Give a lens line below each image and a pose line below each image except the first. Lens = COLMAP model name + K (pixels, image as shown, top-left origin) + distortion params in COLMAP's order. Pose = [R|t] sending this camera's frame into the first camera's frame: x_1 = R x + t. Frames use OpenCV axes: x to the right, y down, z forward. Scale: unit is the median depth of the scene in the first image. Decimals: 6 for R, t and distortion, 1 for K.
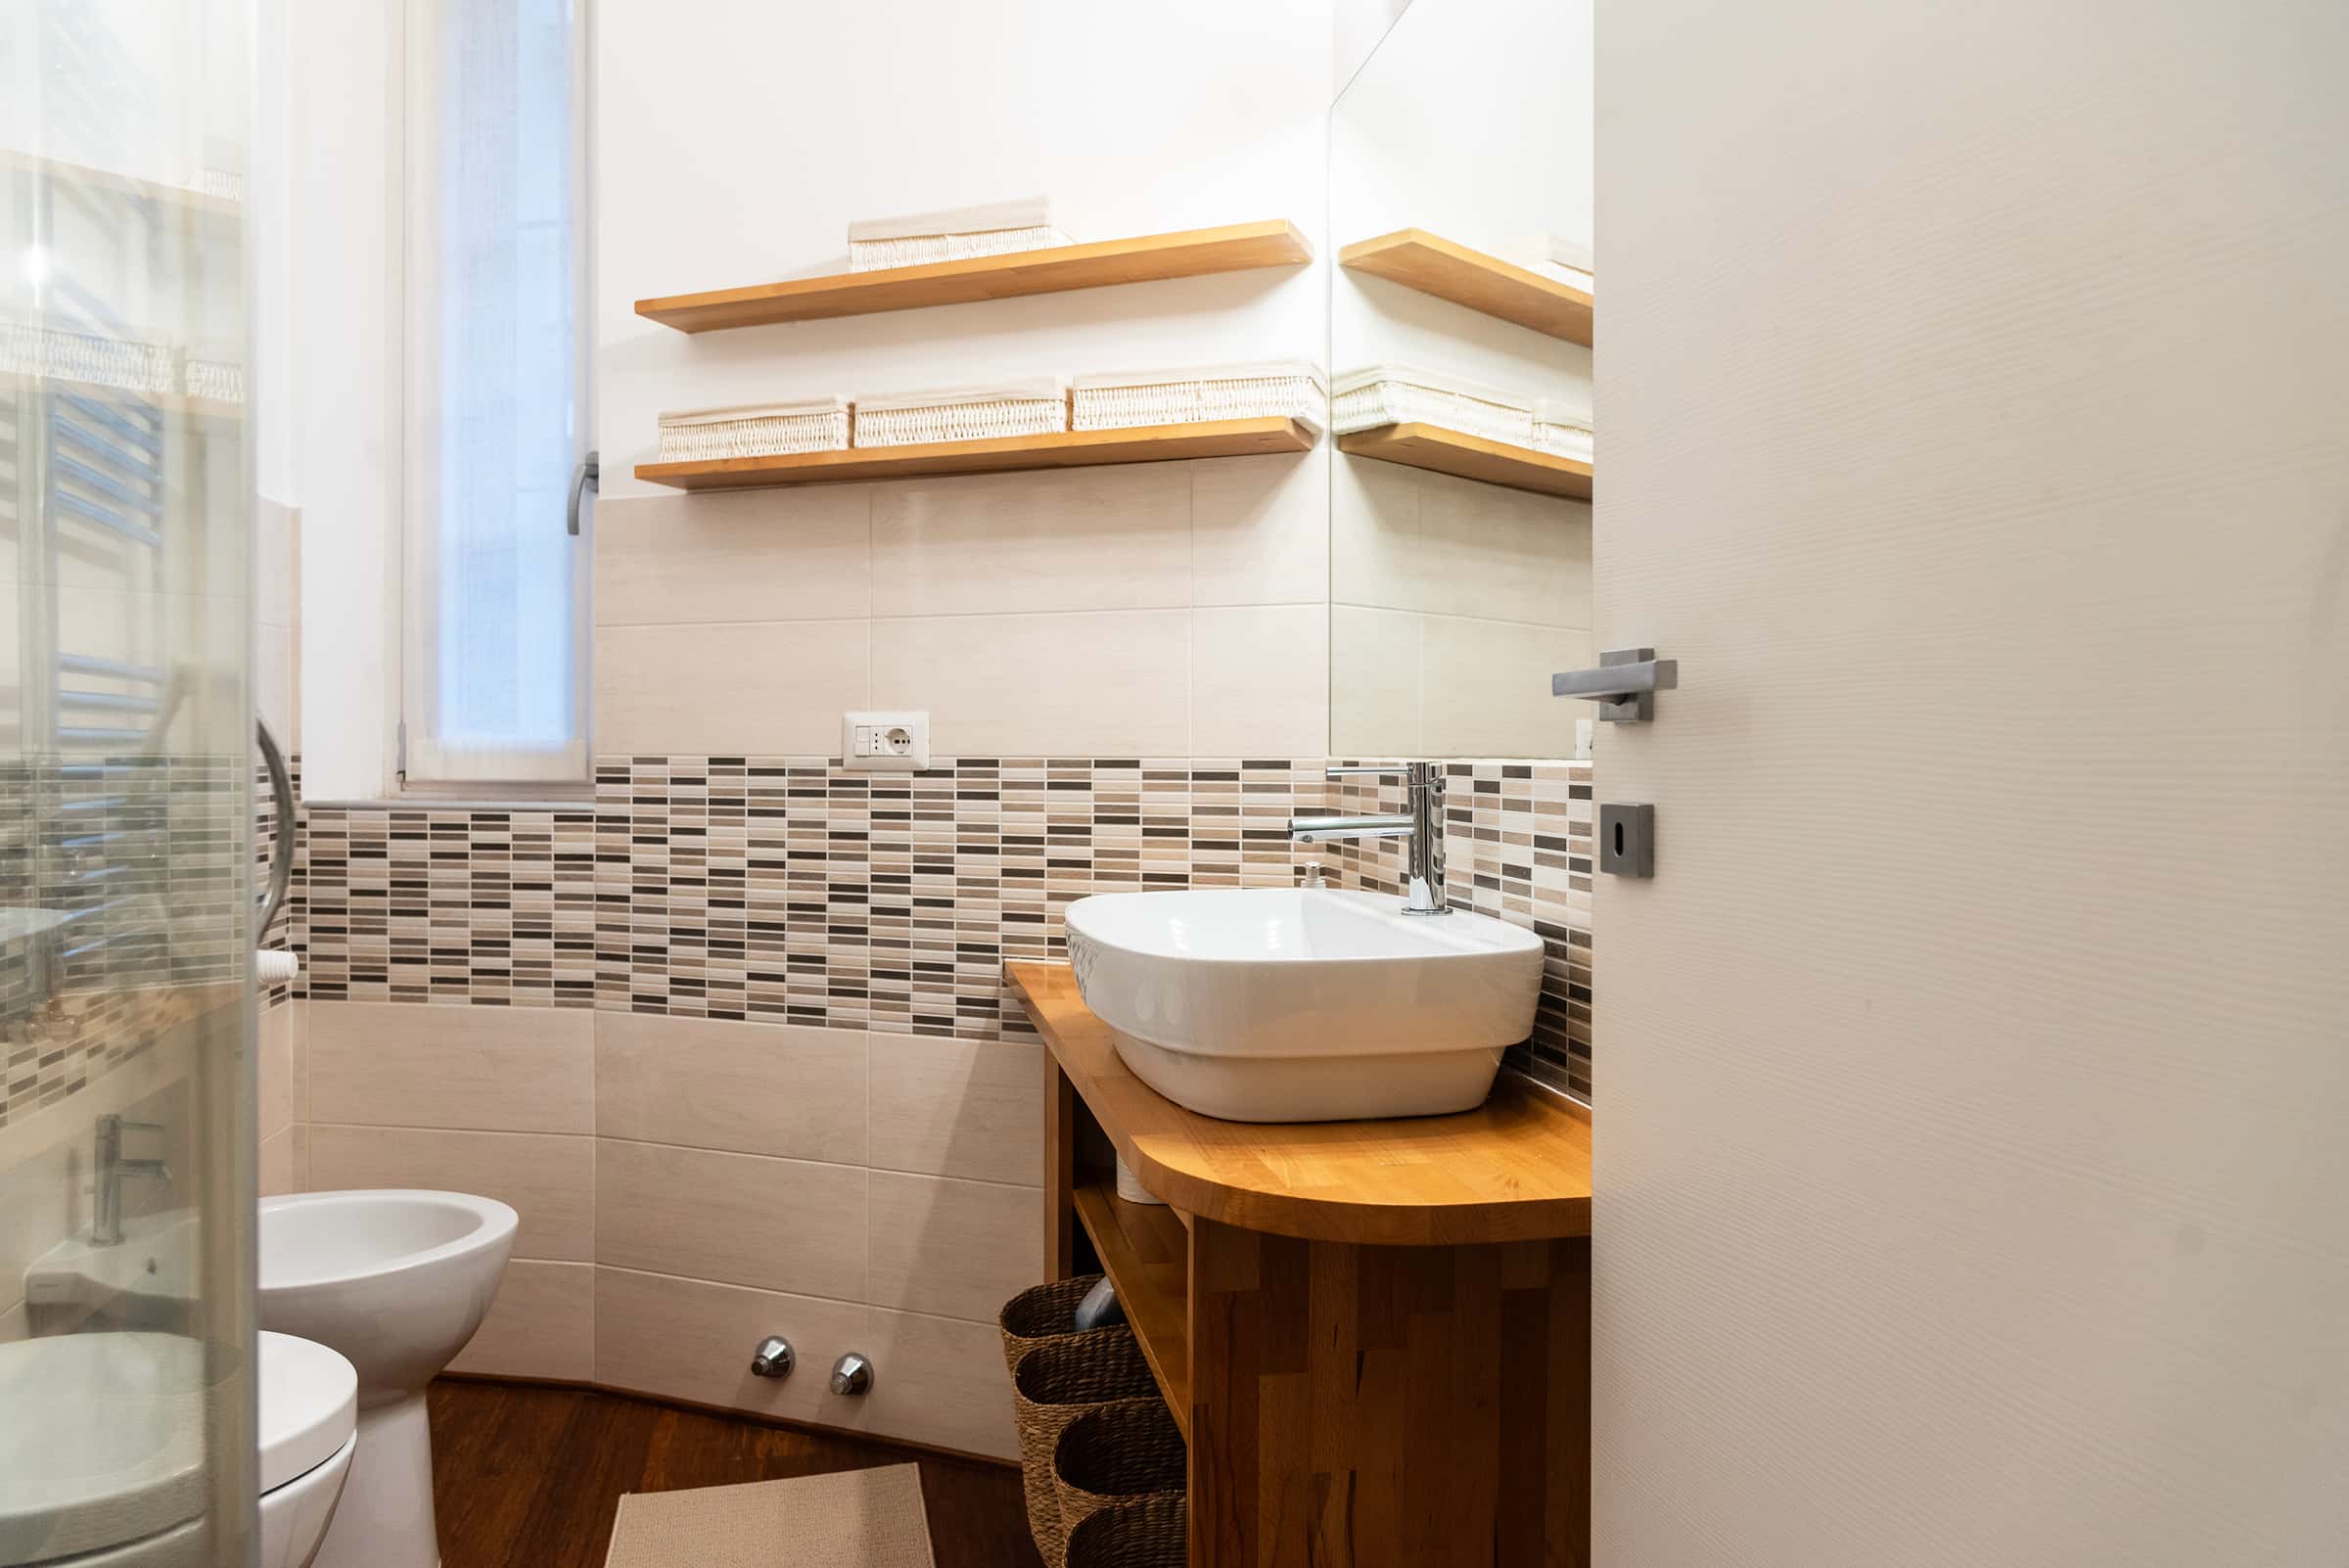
lens RADIAL K [[1566.0, 0, 1172.9], [0, 1566.0, 800.7], [0, 0, 1]] dist [-0.015870, -0.005709]
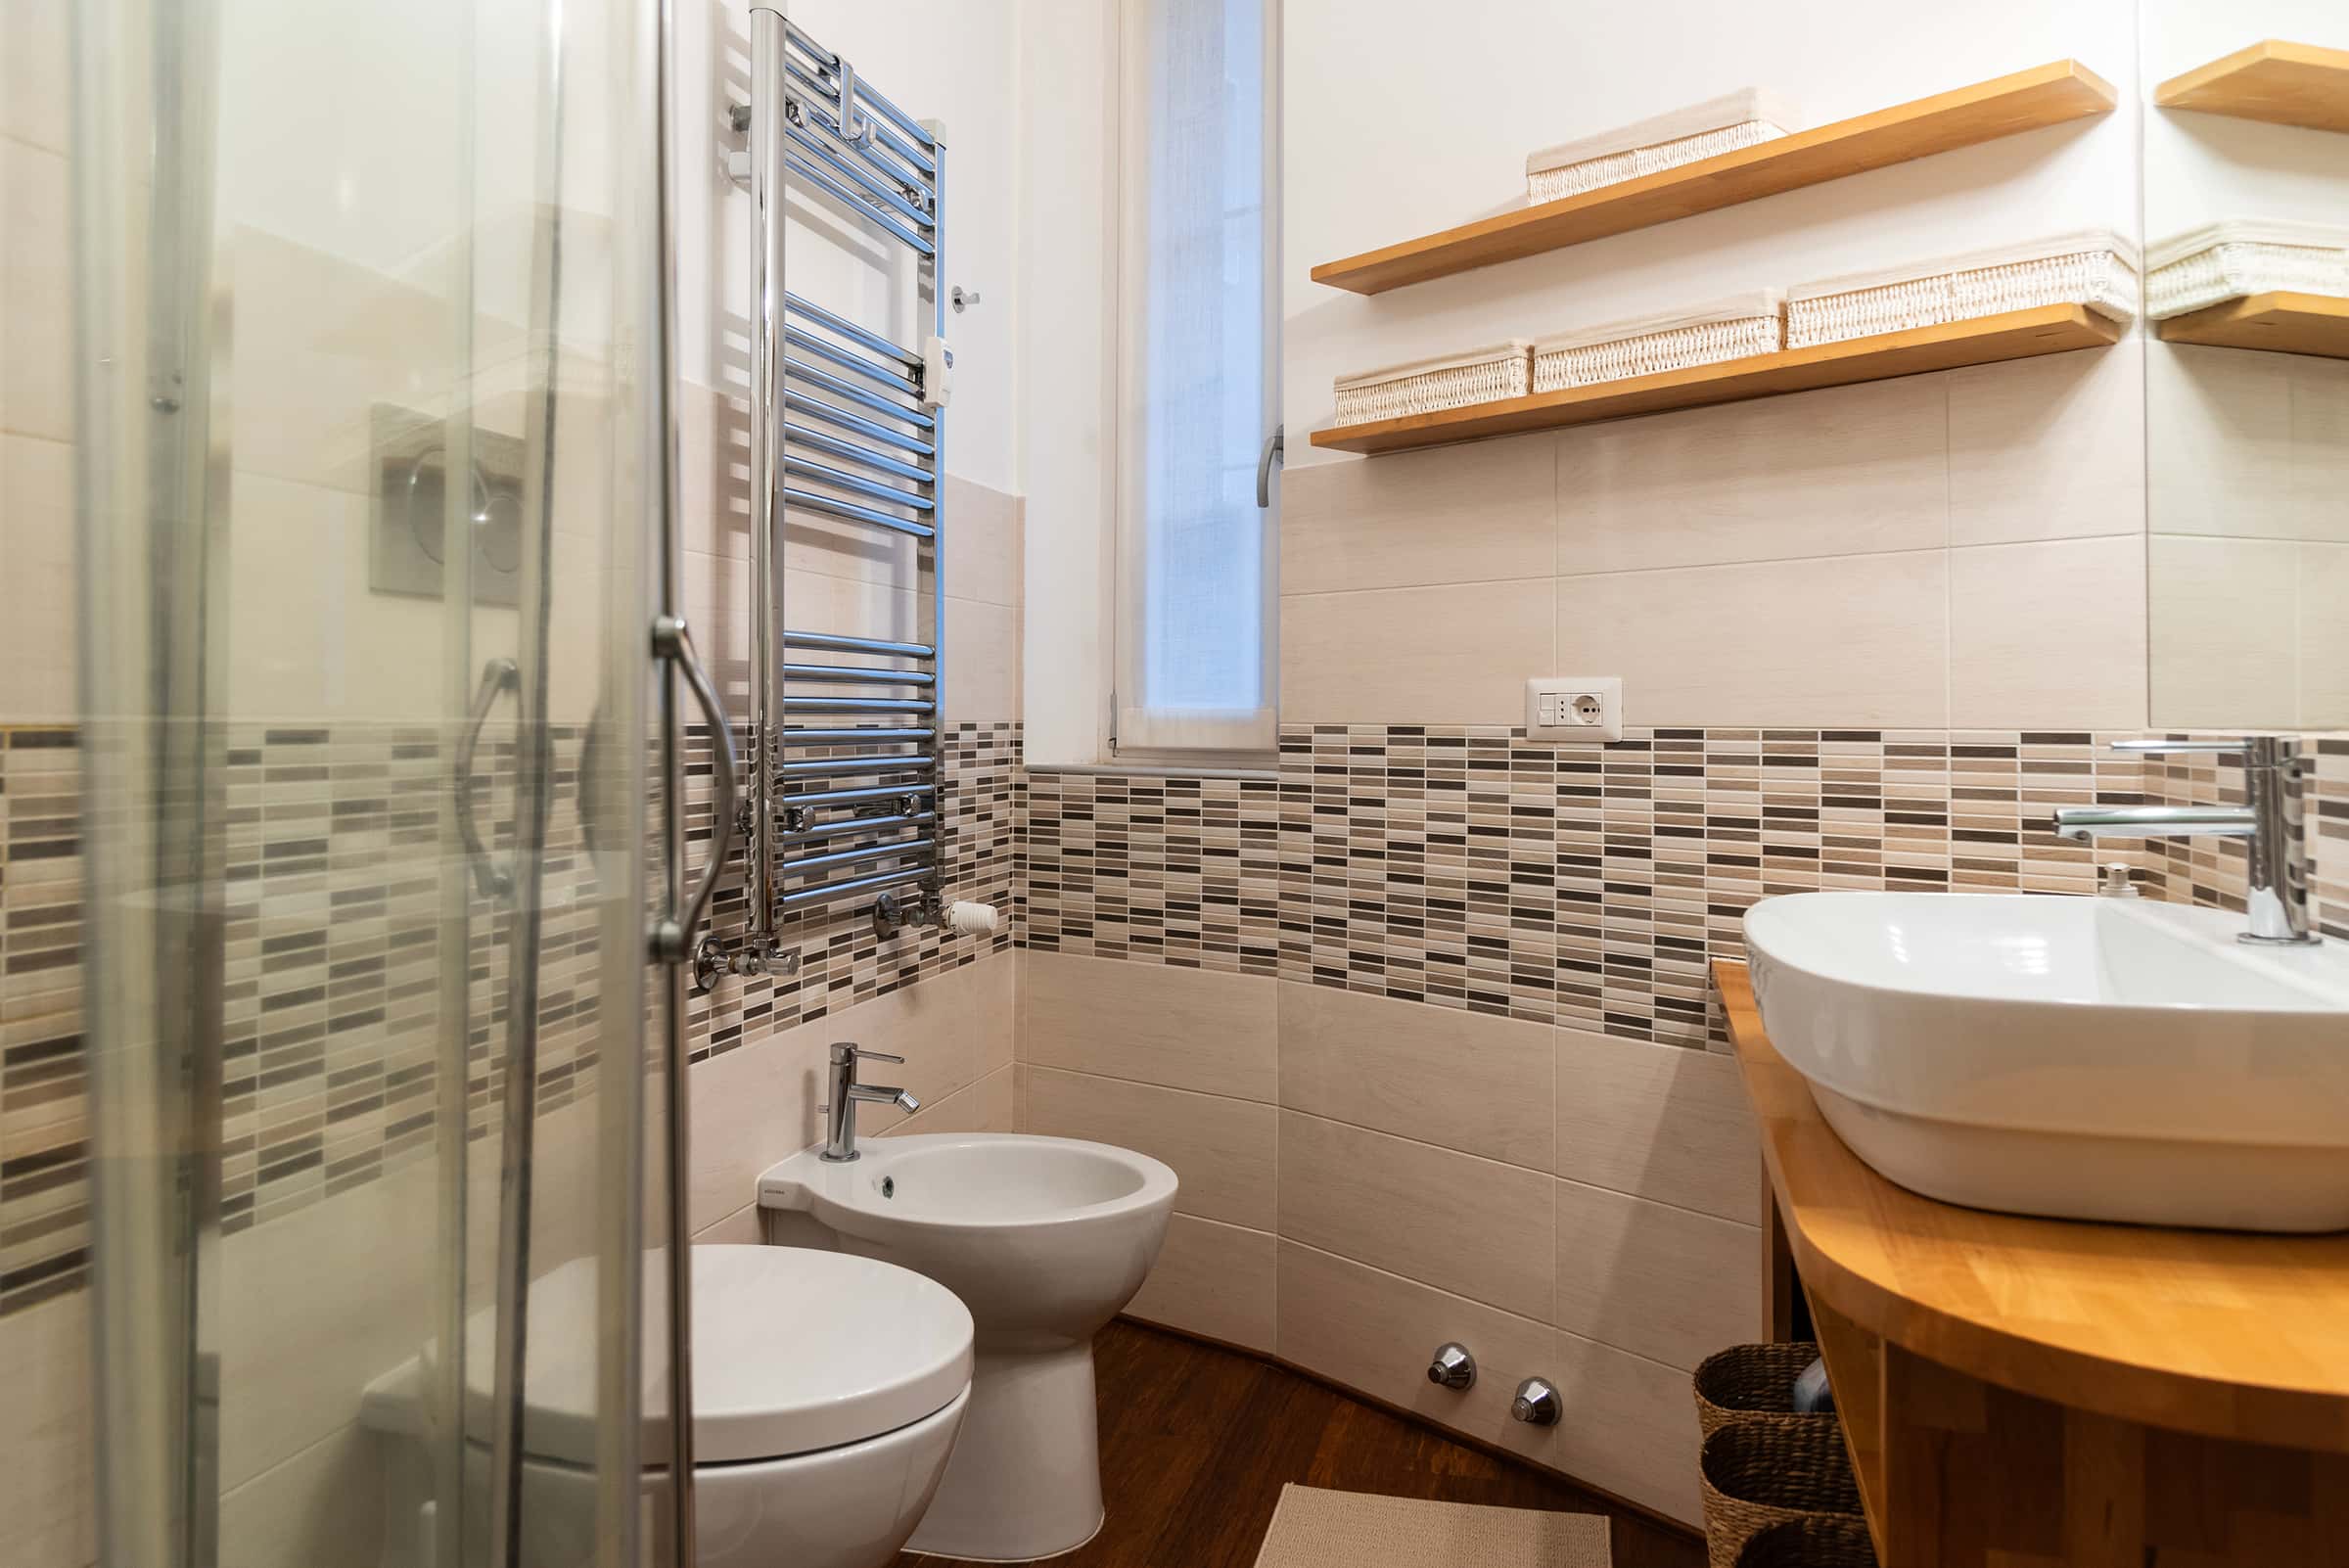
lens RADIAL K [[1539.2, 0, 1172.5], [0, 1539.2, 706.0], [0, 0, 1]] dist [-0.002012, -0.008042]
pose [[0.876503, -0.002883, -0.481387, 0.045475], [-0.017453, 0.999134, -0.037762, -0.002059], [0.481080, 0.041501, 0.875694, 0.098908]]
